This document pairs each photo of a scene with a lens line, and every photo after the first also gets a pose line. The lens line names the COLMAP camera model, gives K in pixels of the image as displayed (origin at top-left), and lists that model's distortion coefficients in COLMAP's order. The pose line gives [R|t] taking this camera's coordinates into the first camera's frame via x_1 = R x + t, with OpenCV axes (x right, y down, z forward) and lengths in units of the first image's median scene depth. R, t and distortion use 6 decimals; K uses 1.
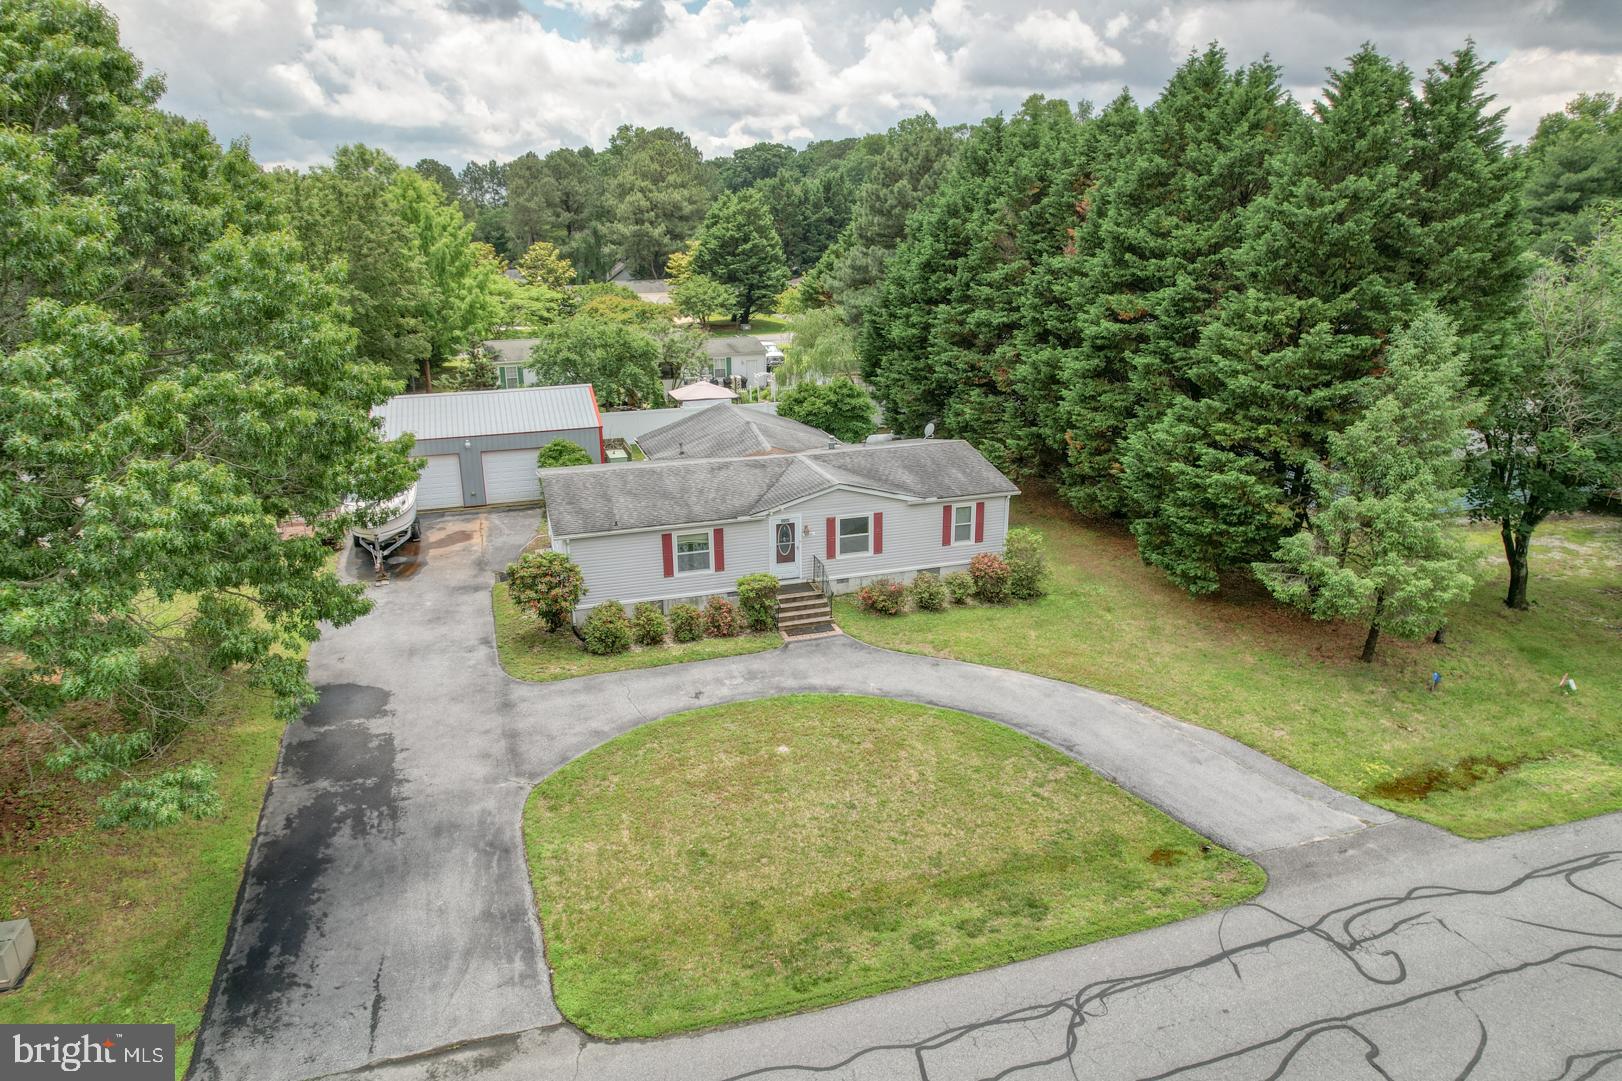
lens RADIAL K [[1045.9, 0, 811.0], [0, 1045.9, 540.5], [0, 0, 1]] dist [-0.083416, 0.063742]
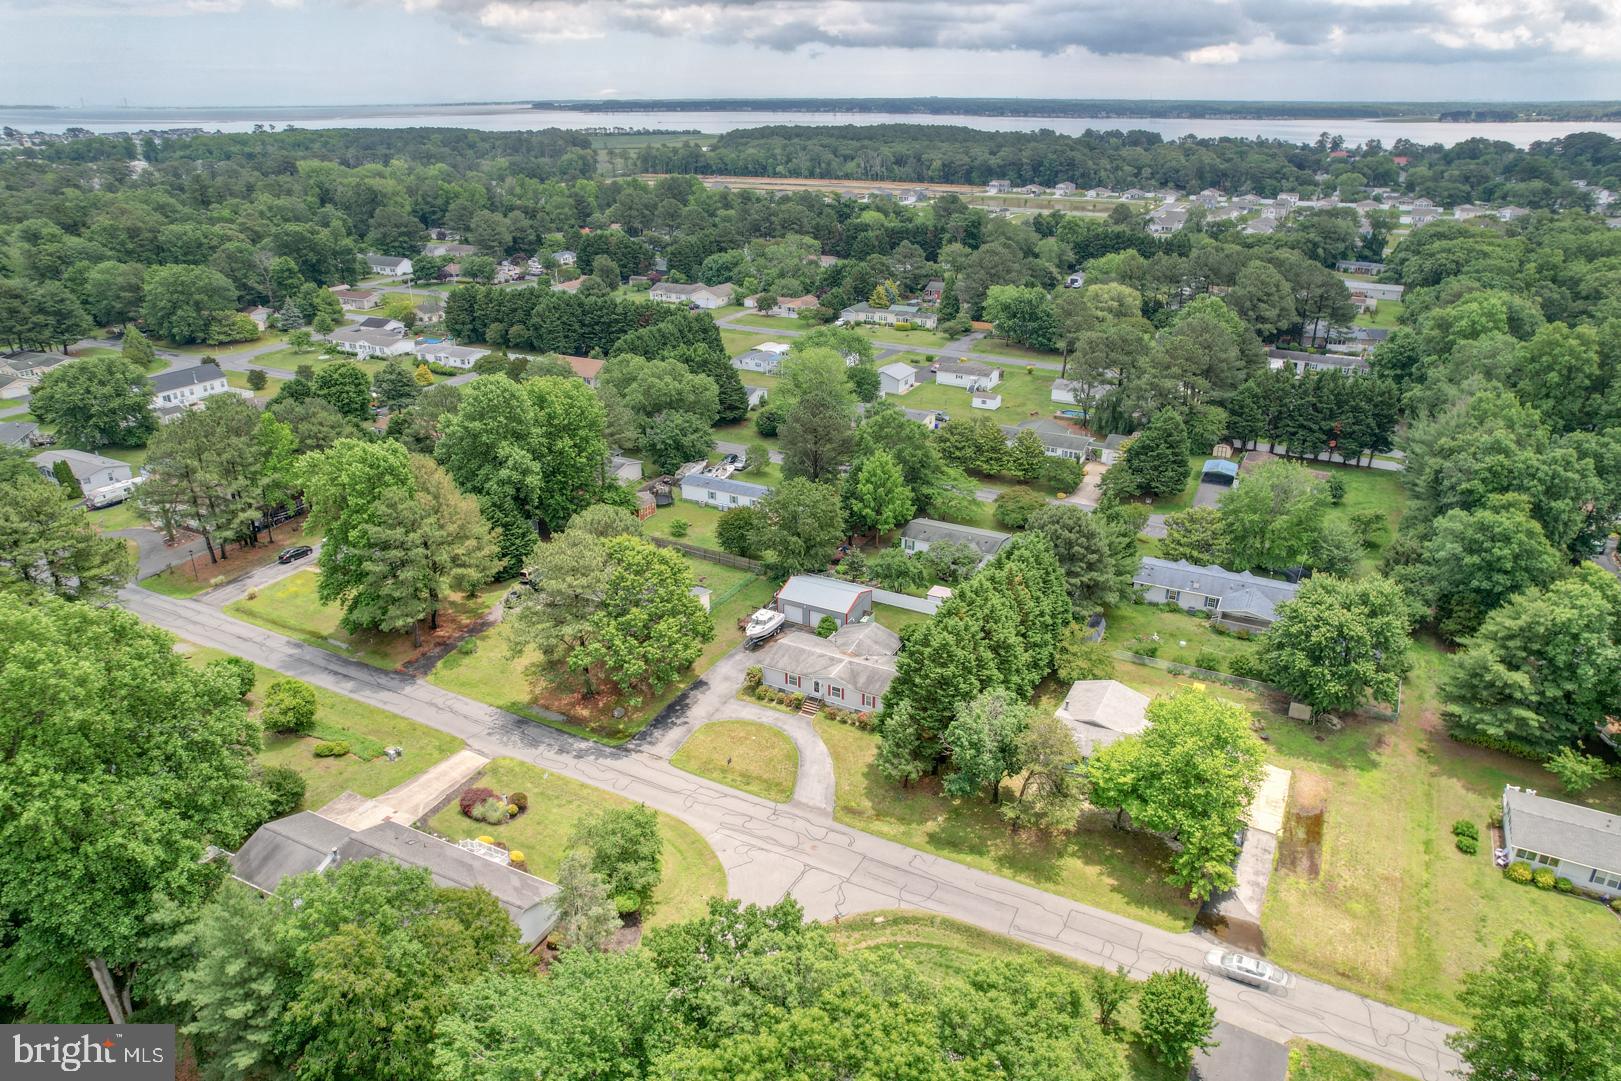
lens RADIAL K [[1045.2, 0, 810.5], [0, 1045.2, 540.5], [0, 0, 1]] dist [-0.083416, 0.063742]
pose [[0.699673, 0.289025, -0.653393, 2.103414], [-0.223242, 0.957173, 0.184346, -1.107664], [0.678691, 0.016883, 0.734230, -1.581625]]
